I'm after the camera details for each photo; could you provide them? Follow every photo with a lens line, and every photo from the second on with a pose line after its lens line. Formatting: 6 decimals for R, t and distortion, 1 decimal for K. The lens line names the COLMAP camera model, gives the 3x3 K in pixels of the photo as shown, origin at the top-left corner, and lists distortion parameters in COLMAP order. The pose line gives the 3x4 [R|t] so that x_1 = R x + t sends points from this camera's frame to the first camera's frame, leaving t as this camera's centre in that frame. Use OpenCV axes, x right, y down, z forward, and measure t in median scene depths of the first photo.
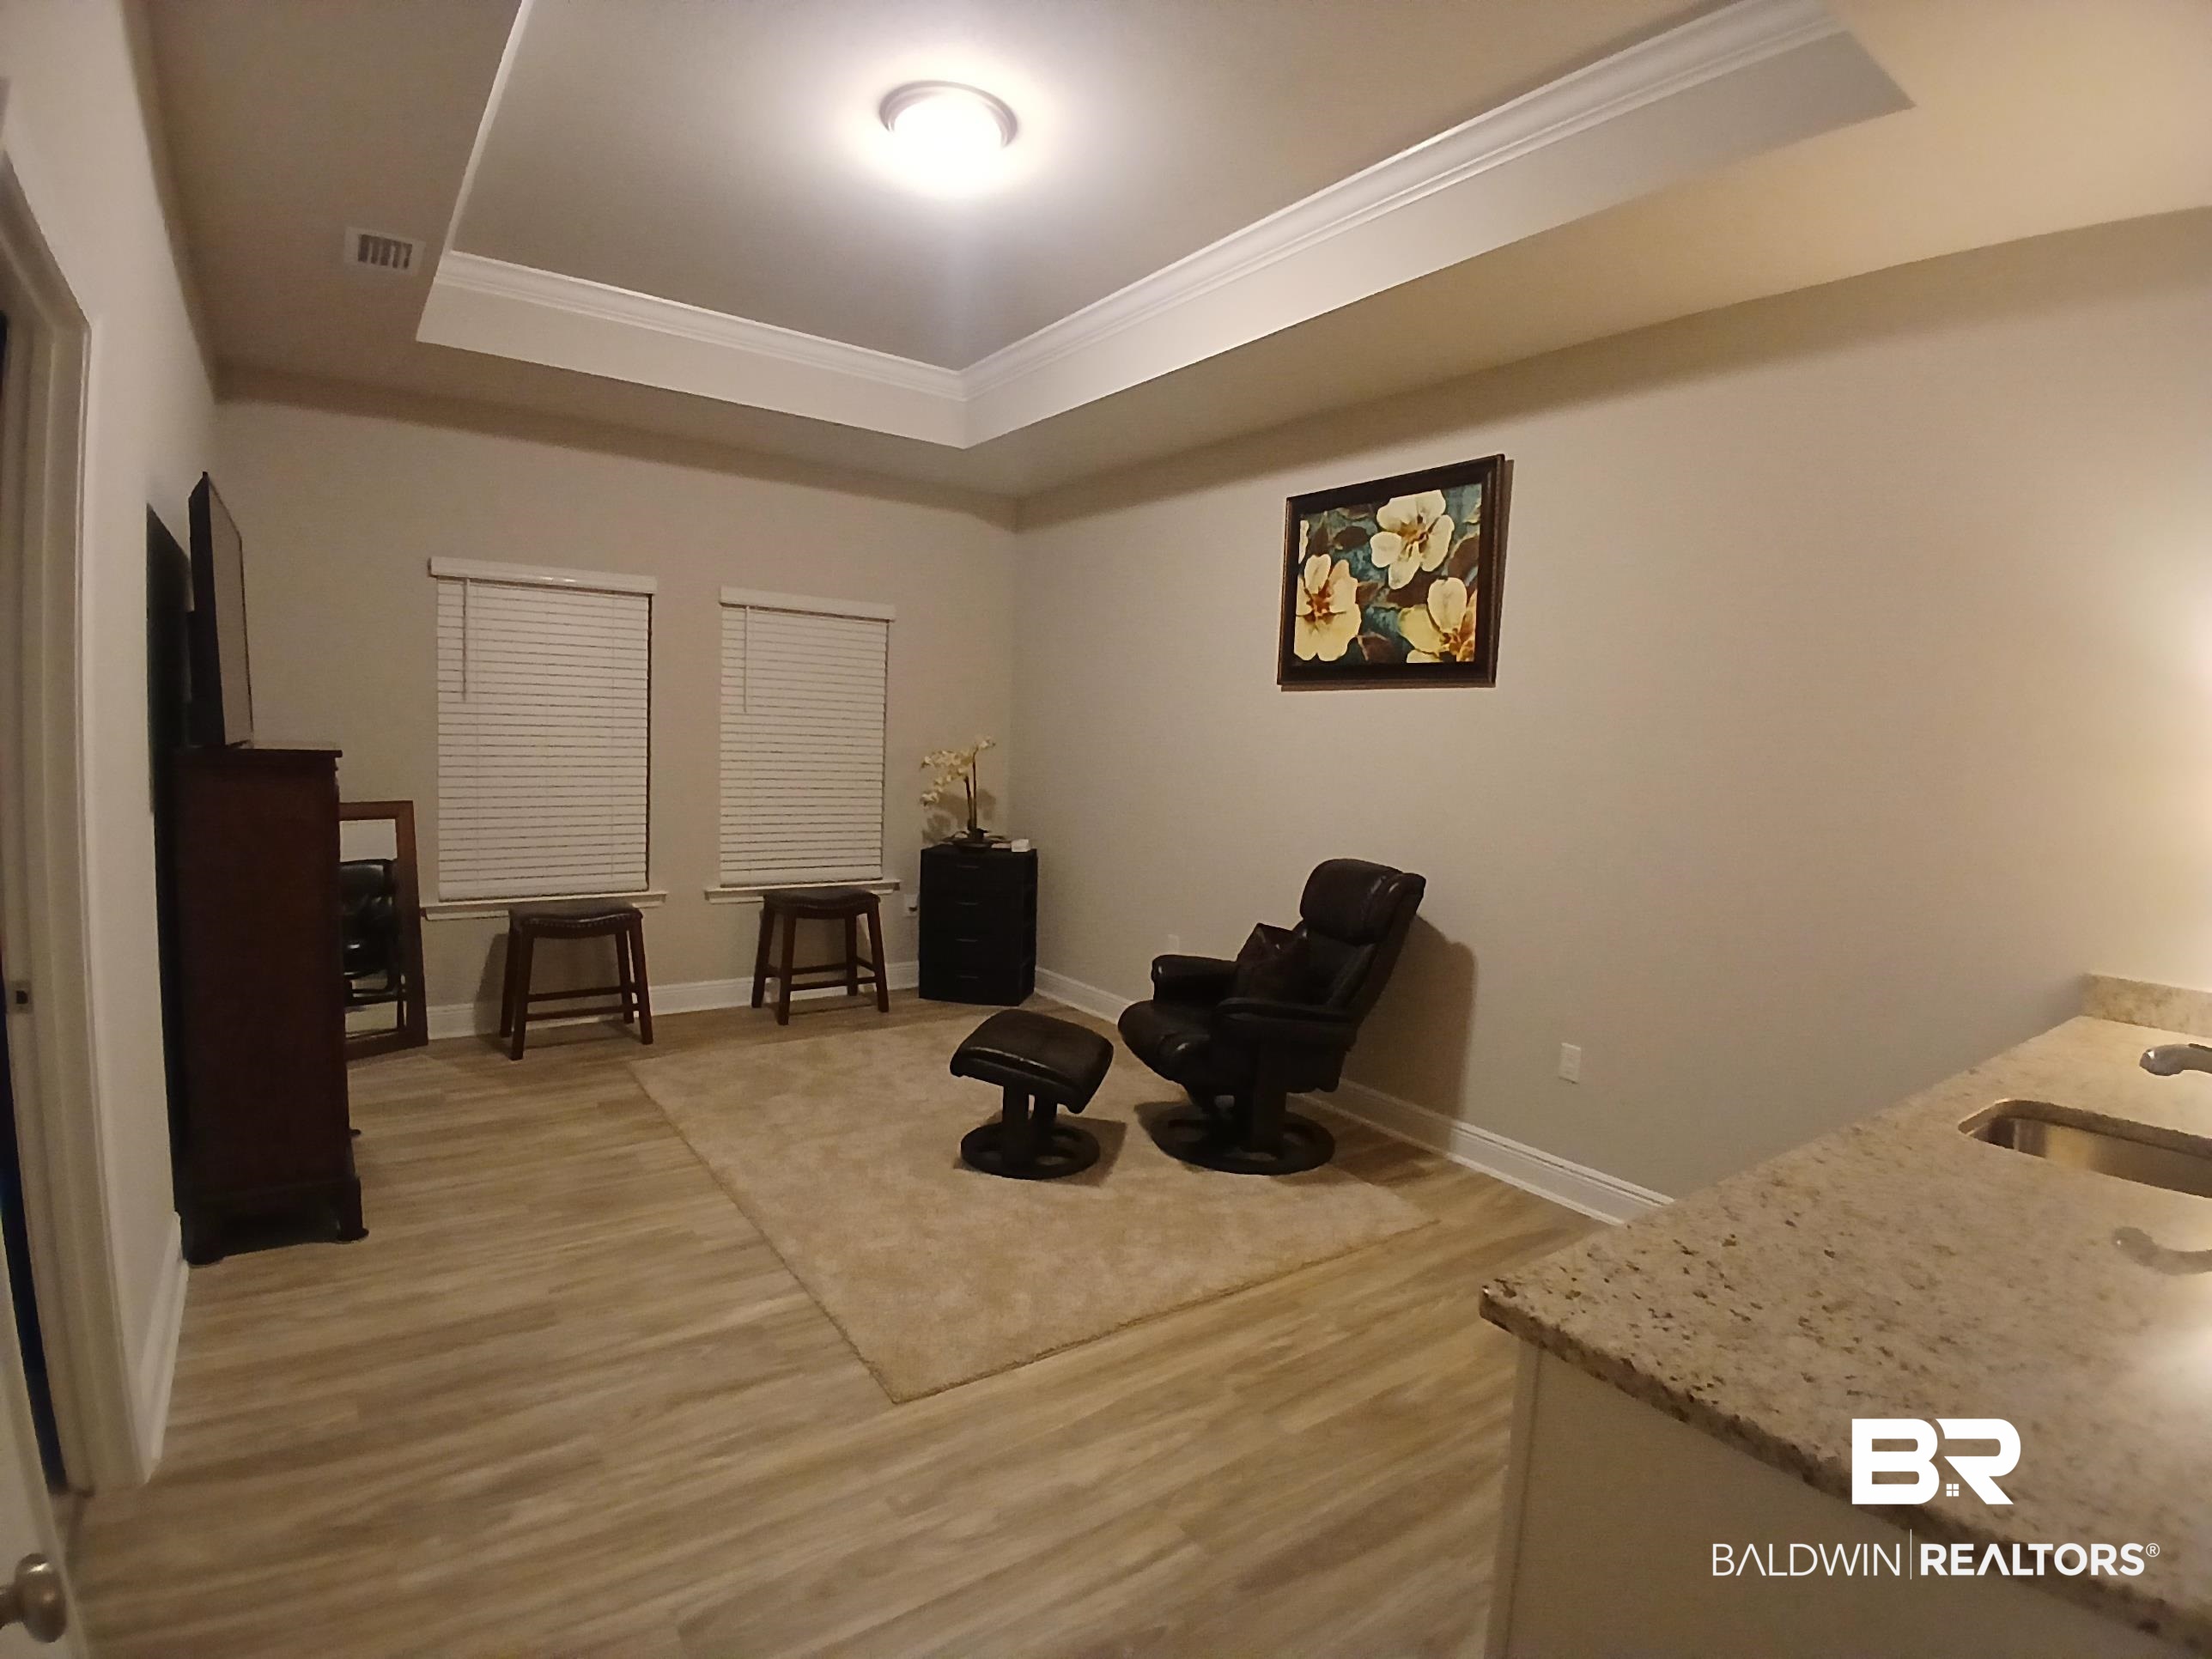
lens RADIAL K [[1106.0, 0, 1106.0], [0, 1106.0, 829.5], [0, 0, 1]] dist [0.014079, -0.056495]
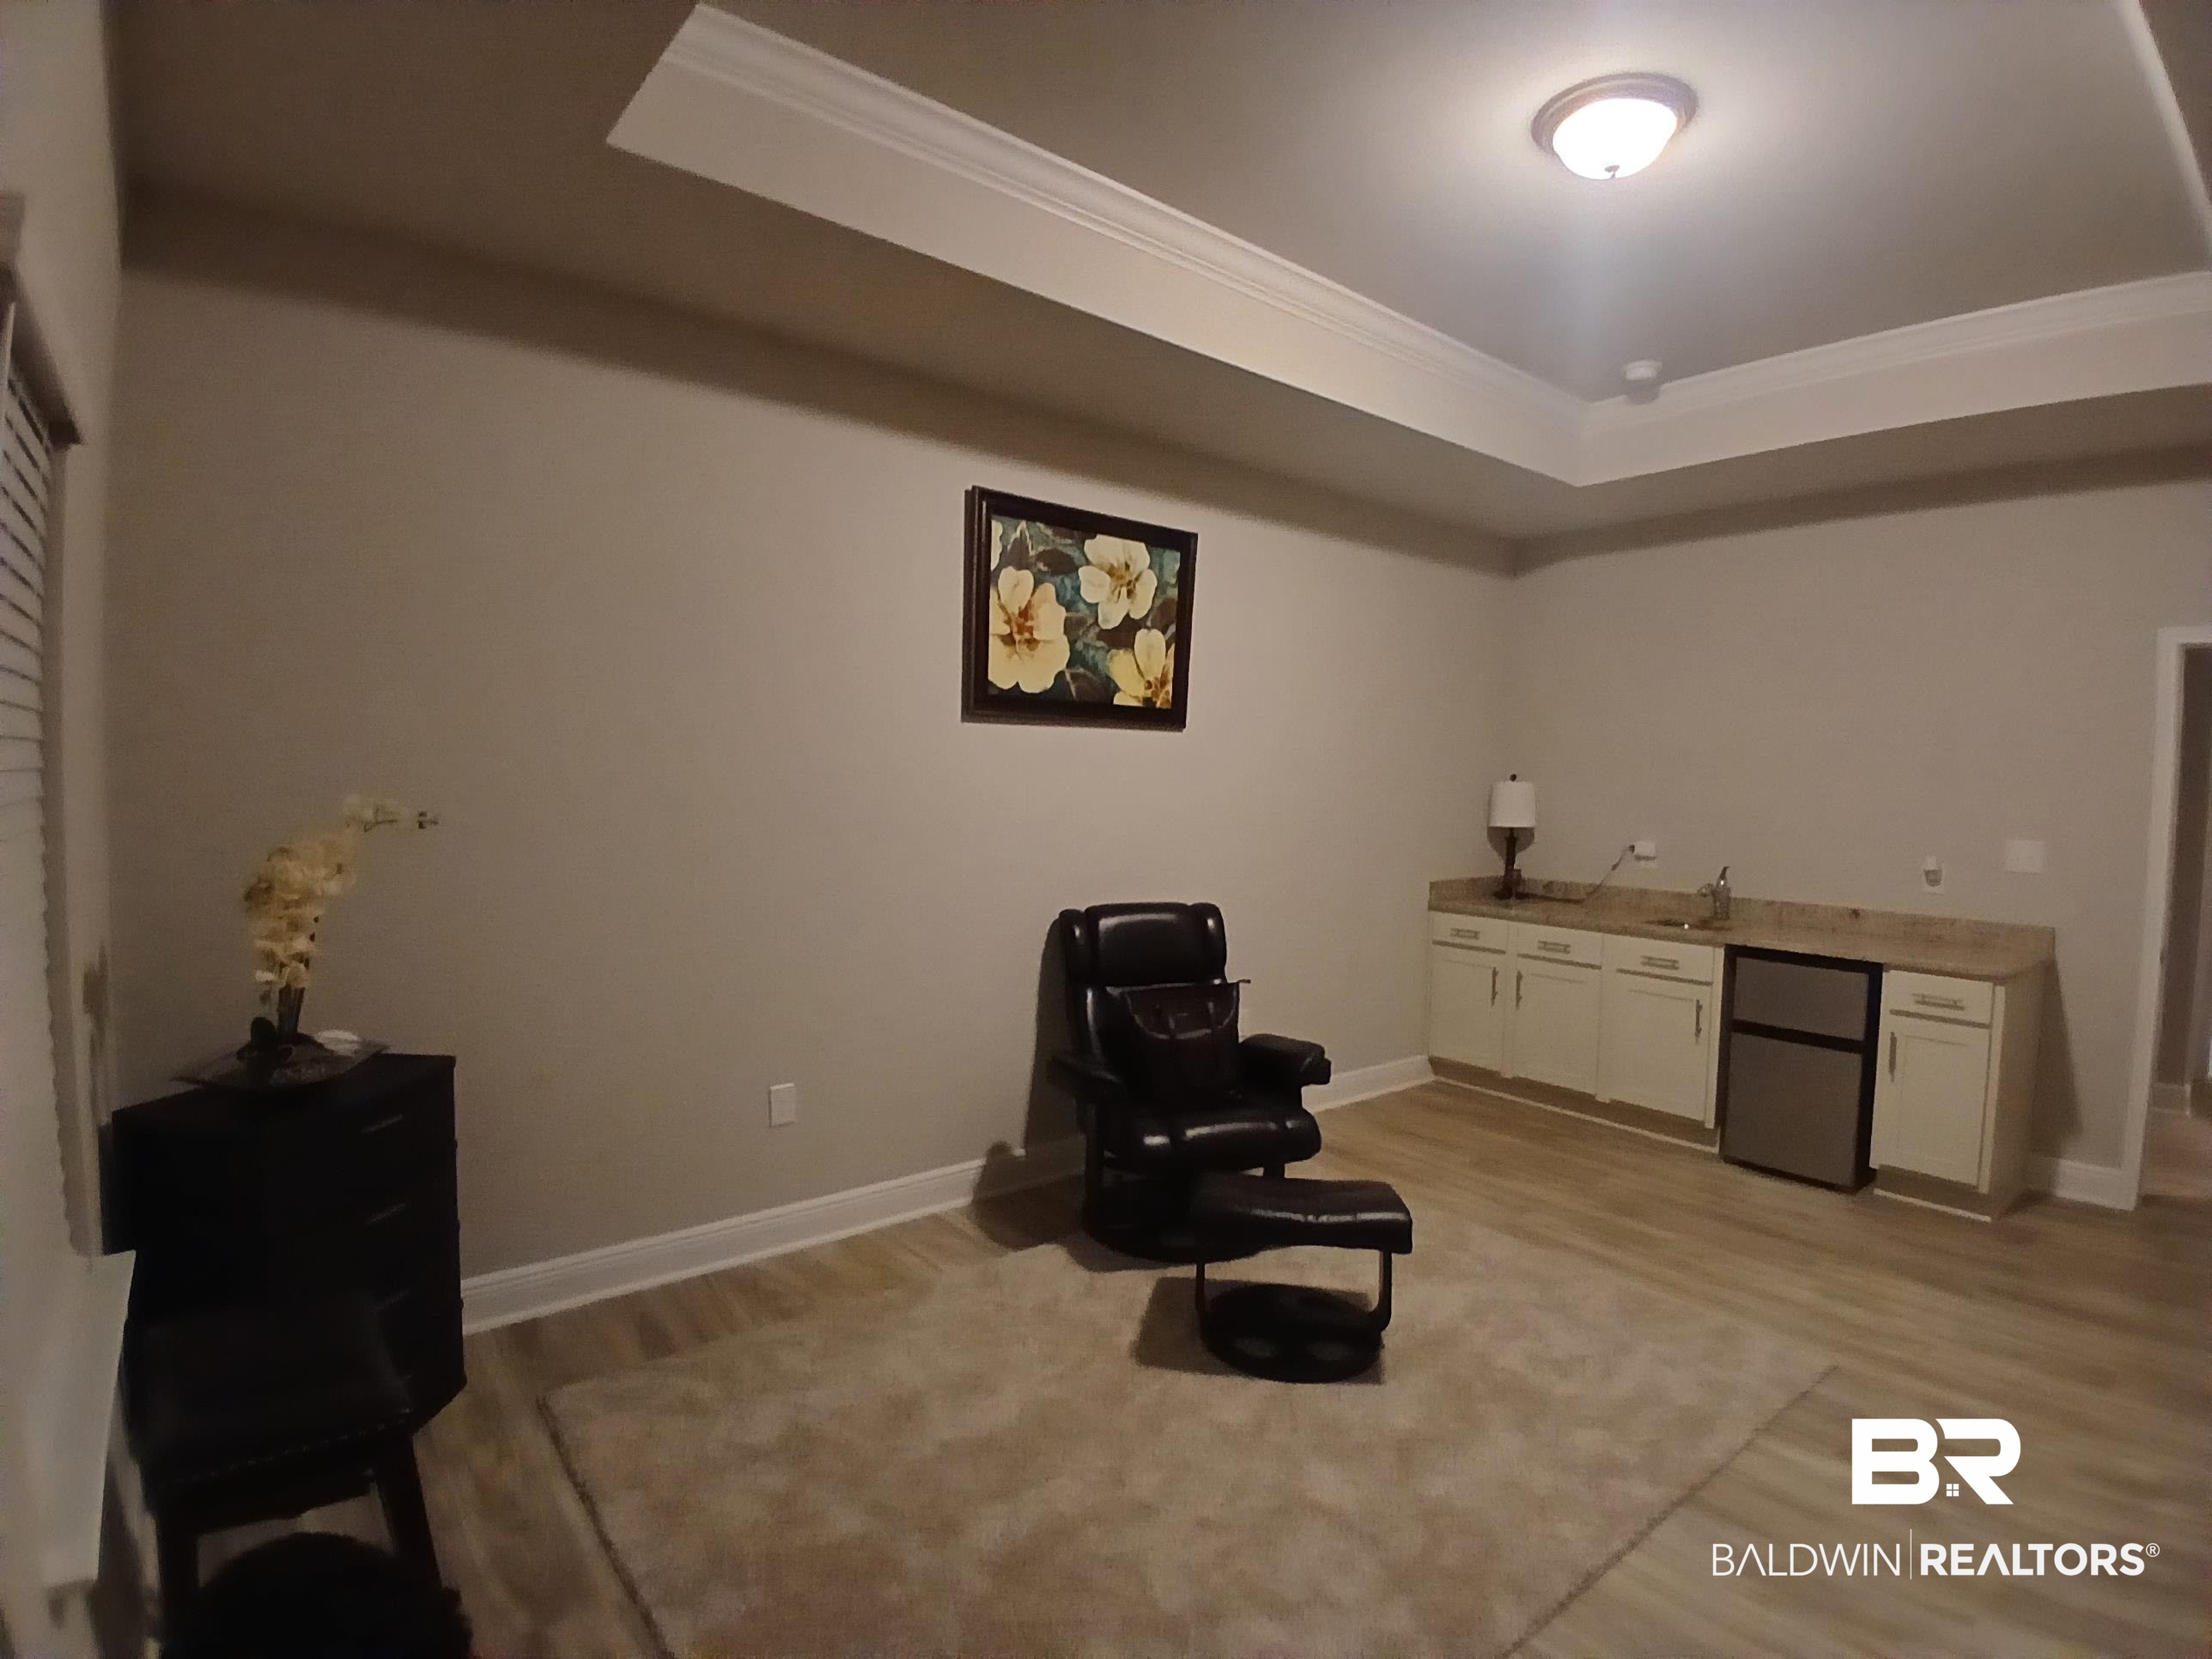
lens RADIAL K [[1106.0, 0, 1106.0], [0, 1106.0, 829.5], [0, 0, 1]] dist [0.014079, -0.056495]
pose [[-0.060217, -0.086504, 0.994430, -0.731487], [0.068689, 0.993517, 0.090584, -0.126237], [-0.995819, 0.073761, -0.053885, 1.051790]]
